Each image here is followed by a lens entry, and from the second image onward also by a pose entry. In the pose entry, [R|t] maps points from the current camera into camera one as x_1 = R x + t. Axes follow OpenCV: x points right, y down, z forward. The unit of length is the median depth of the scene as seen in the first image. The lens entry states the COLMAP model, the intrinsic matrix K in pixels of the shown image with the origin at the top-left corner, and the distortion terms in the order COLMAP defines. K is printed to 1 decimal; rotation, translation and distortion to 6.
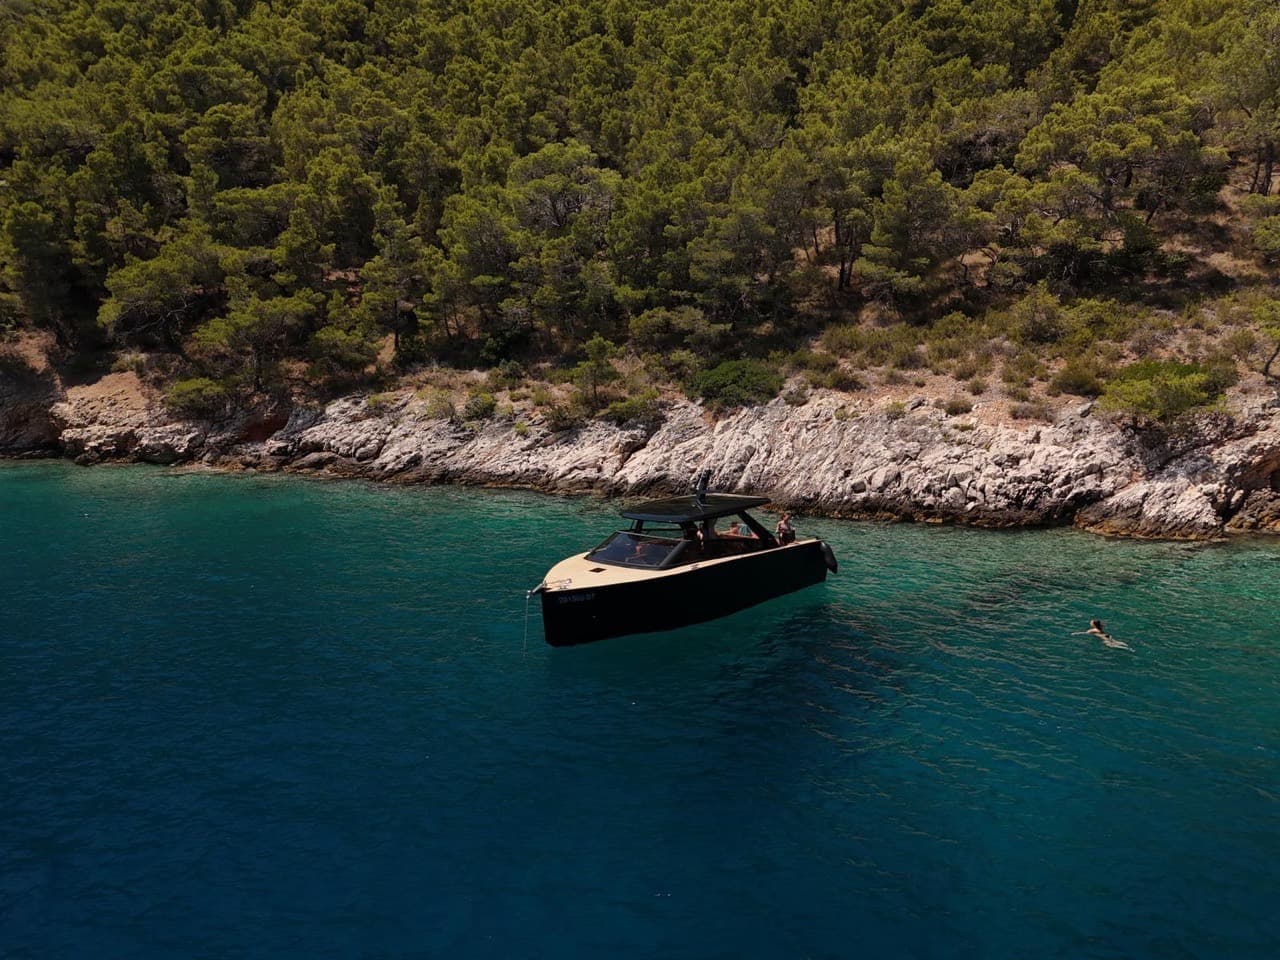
lens RADIAL K [[941.8, 0, 643.1], [0, 941.8, 488.4], [0, 0, 1]] dist [0.073001, -0.072938]
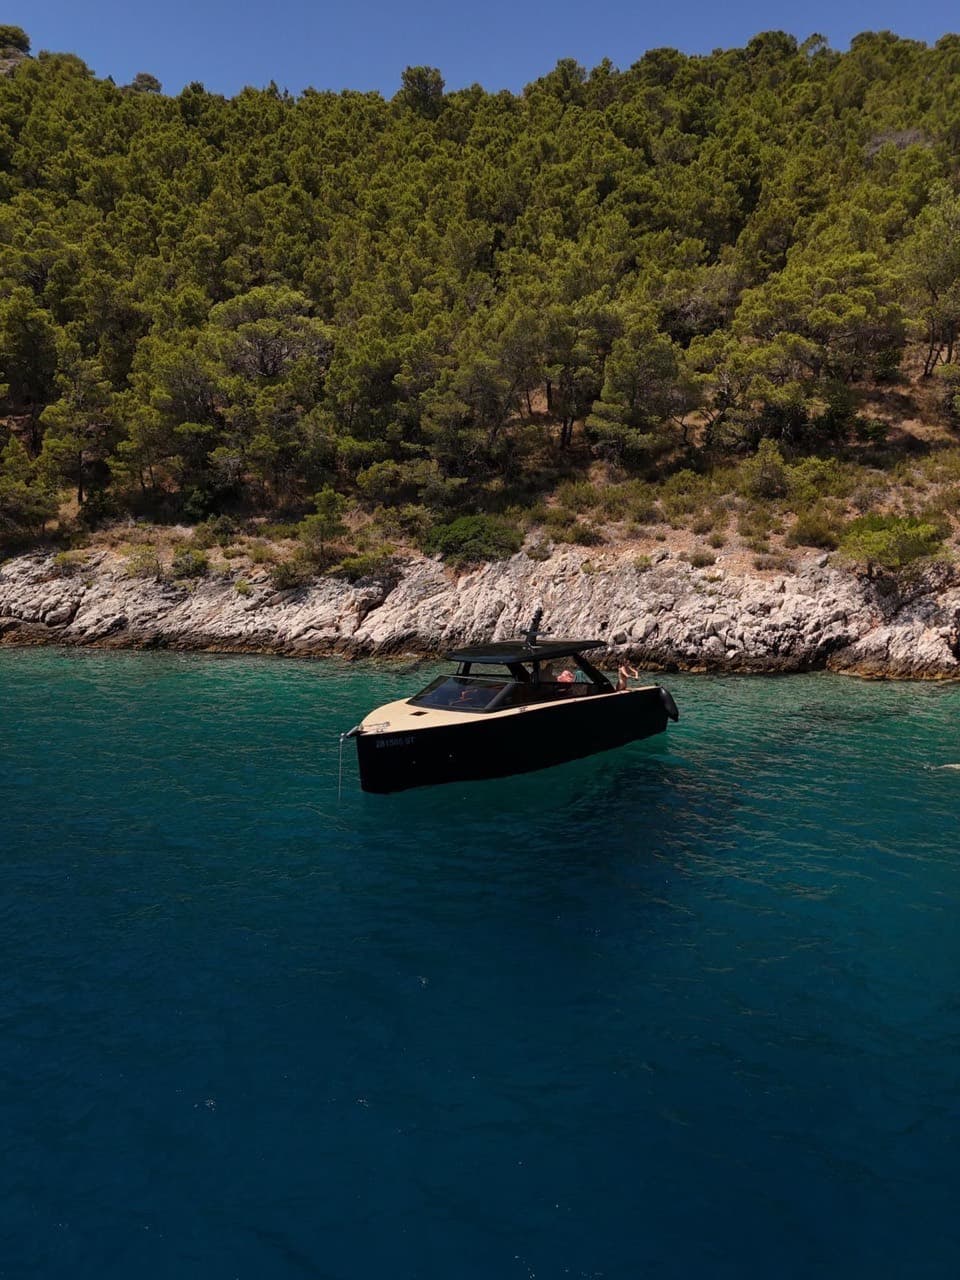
lens RADIAL K [[941.8, 0, 480.0], [0, 941.8, 640.0], [0, 0, 1]] dist [0.073001, -0.072938]
pose [[0.977119, -0.019066, 0.211835, -0.102106], [0.024588, 0.999422, -0.023464, 0.015973], [-0.211265, 0.028136, 0.977024, 0.049654]]
